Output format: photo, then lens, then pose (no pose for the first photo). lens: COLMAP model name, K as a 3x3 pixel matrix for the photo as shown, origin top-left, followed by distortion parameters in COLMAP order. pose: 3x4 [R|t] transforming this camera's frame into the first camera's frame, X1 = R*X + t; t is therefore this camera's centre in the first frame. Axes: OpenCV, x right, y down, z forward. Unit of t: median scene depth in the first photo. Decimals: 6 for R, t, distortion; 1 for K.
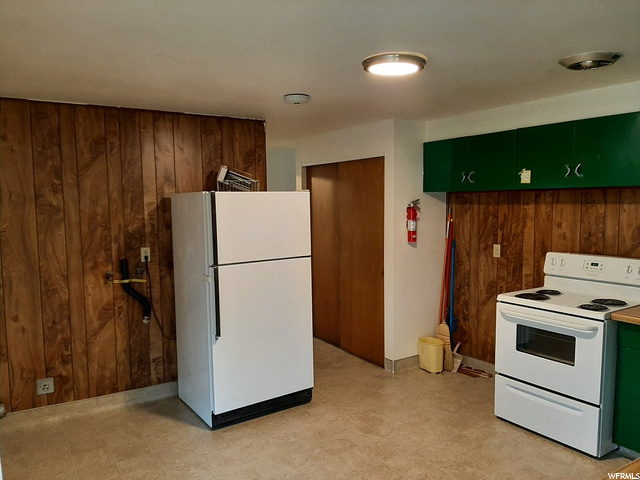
lens RADIAL K [[494.5, 0, 320.0], [0, 494.5, 240.0], [0, 0, 1]] dist [-0.003709, -0.002616]
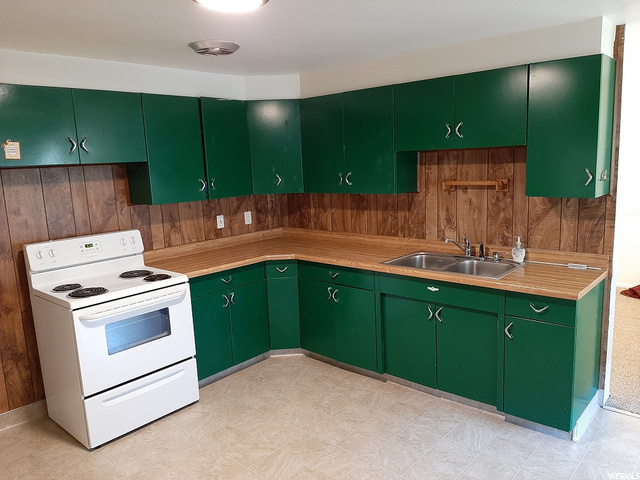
lens RADIAL K [[494.5, 0, 320.0], [0, 494.5, 240.0], [0, 0, 1]] dist [-0.003709, -0.002616]
pose [[-0.246761, -0.137687, 0.959245, -0.473141], [0.123592, 0.977300, 0.172072, -0.070819], [-0.961163, 0.161016, -0.224142, 0.794861]]
